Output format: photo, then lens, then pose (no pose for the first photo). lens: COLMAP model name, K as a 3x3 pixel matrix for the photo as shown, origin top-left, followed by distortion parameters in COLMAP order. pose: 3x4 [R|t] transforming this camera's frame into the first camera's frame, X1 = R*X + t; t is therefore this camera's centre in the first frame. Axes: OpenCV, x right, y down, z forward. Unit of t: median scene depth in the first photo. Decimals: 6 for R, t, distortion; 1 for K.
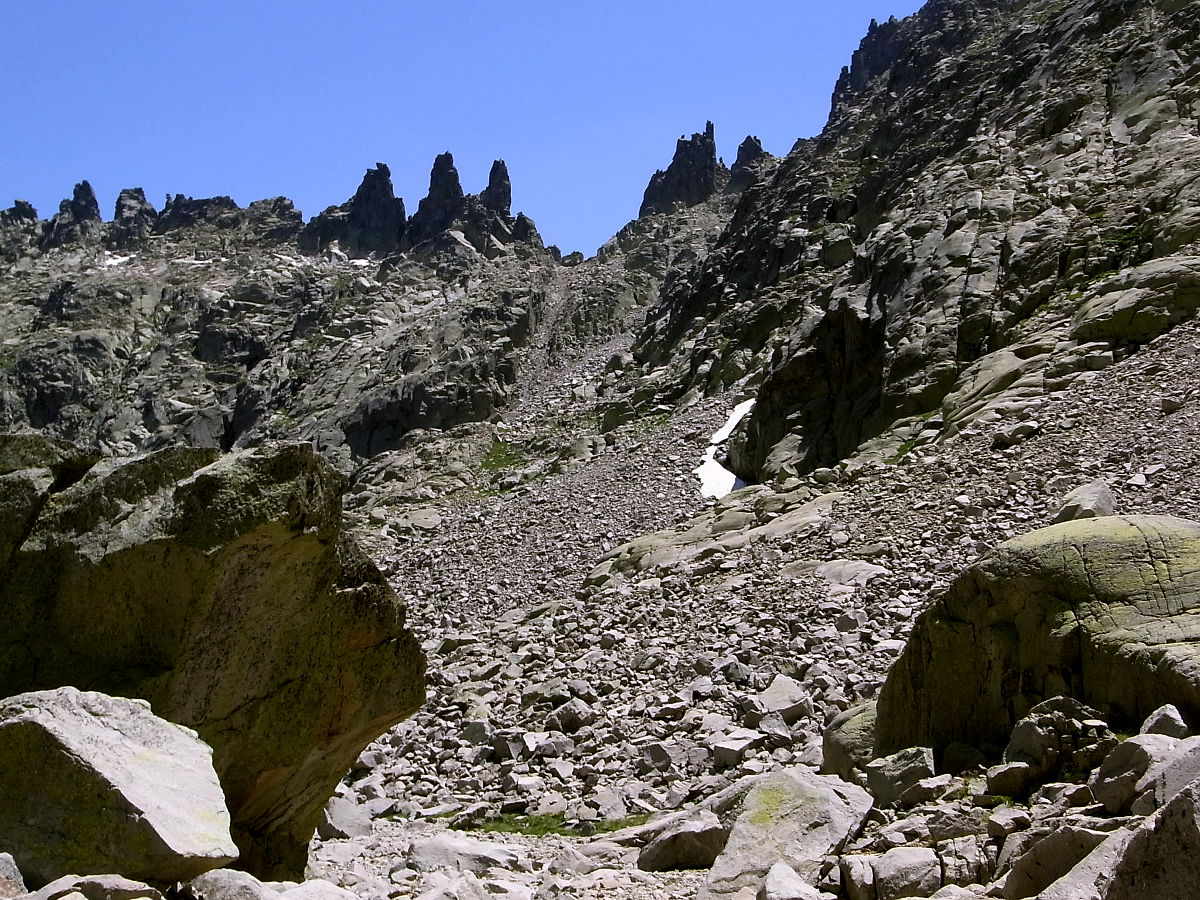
lens RADIAL K [[1413.2, 0, 599.7], [0, 1413.2, 450.9], [0, 0, 1]] dist [-0.001337, 0.000000]
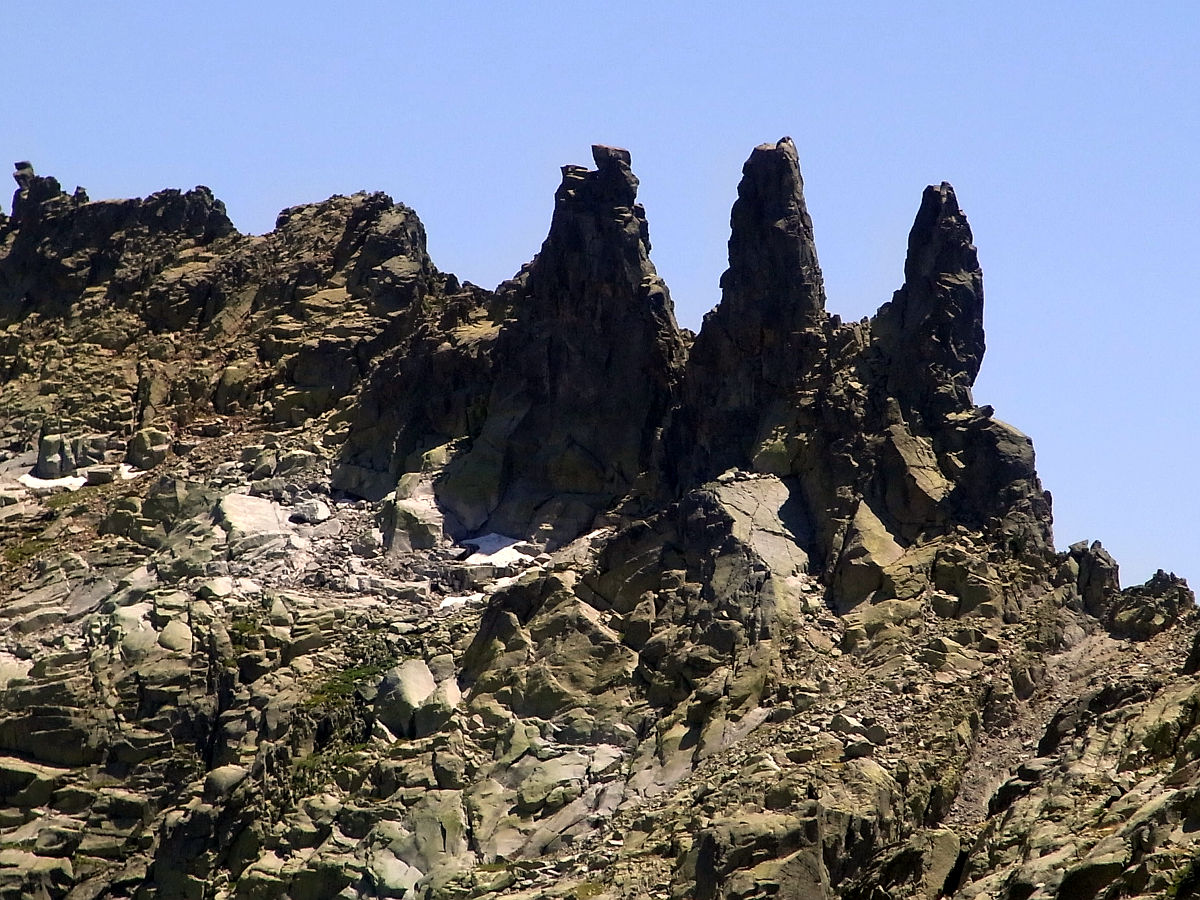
lens RADIAL K [[6886.2, 0, 600.3], [0, 6886.2, 449.4], [0, 0, 1]] dist [0.883476, 0.000000]
pose [[0.929849, -0.003183, -0.367927, 0.339639], [0.001803, 0.999990, -0.004093, -0.152637], [0.367936, 0.003142, 0.929846, -0.209073]]
